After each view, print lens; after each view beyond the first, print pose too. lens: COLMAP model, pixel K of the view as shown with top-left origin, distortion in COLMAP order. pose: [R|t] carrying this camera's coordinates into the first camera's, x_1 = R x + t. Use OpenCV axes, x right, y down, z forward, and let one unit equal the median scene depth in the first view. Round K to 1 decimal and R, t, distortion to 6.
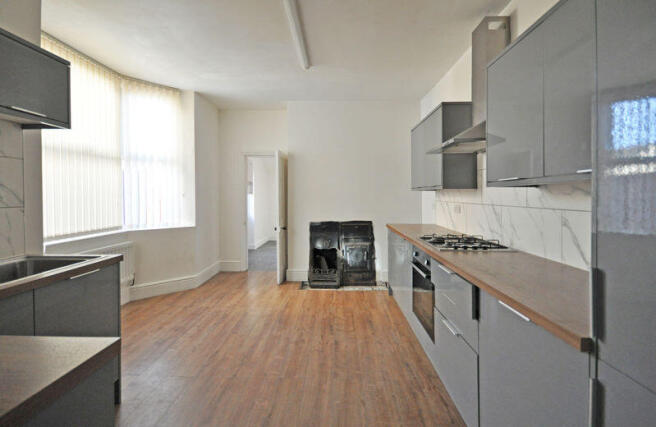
lens RADIAL K [[320.7, 0, 325.5], [0, 320.7, 196.1], [0, 0, 1]] dist [0.001015, 0.000114]
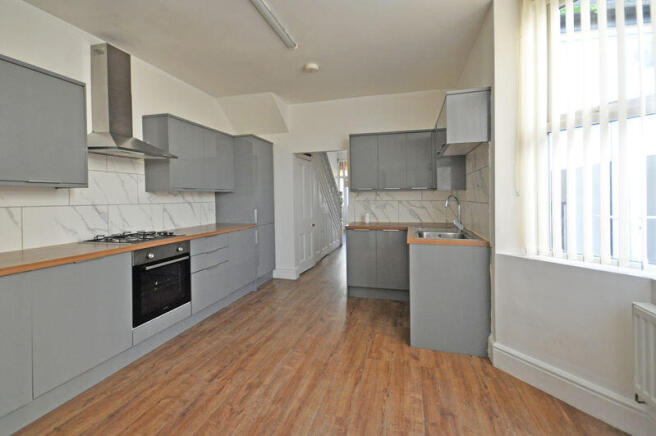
lens RADIAL K [[290.7, 0, 327.5], [0, 290.7, 200.5], [0, 0, 1]] dist [-0.000104, -0.000117]
pose [[-0.977181, 0.000402, 0.212407, -0.424806], [0.003106, 0.999918, 0.012395, 0.002974], [-0.212385, 0.012772, -0.977103, 1.738365]]
